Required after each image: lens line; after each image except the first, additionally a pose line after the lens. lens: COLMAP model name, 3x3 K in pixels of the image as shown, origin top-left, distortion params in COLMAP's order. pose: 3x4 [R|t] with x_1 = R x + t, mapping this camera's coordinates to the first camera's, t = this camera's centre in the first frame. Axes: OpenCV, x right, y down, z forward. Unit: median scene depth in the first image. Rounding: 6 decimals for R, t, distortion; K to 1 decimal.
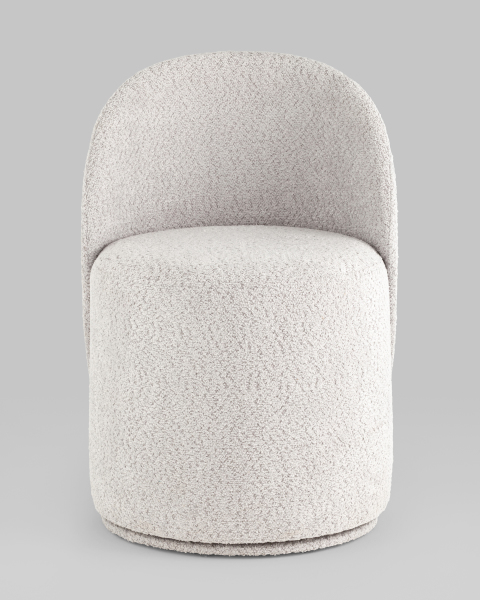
lens RADIAL K [[2293.7, 0, 240.0], [0, 2293.7, 300.0], [0, 0, 1]] dist [0.492448, -1.707501]
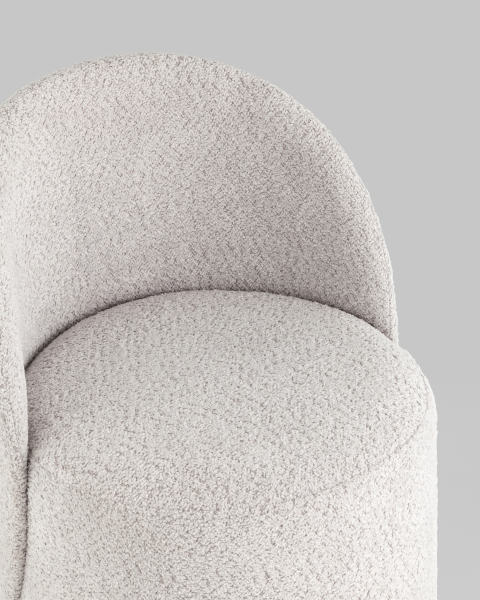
lens RADIAL K [[1955.2, 0, 240.7], [0, 1955.2, 242.8], [0, 0, 1]] dist [0.161638, -0.709752]
pose [[0.830537, -0.257257, 0.493991, -0.282110], [0.116555, 0.947577, 0.297511, -0.242353], [-0.544631, -0.189517, 0.816982, 0.544676]]
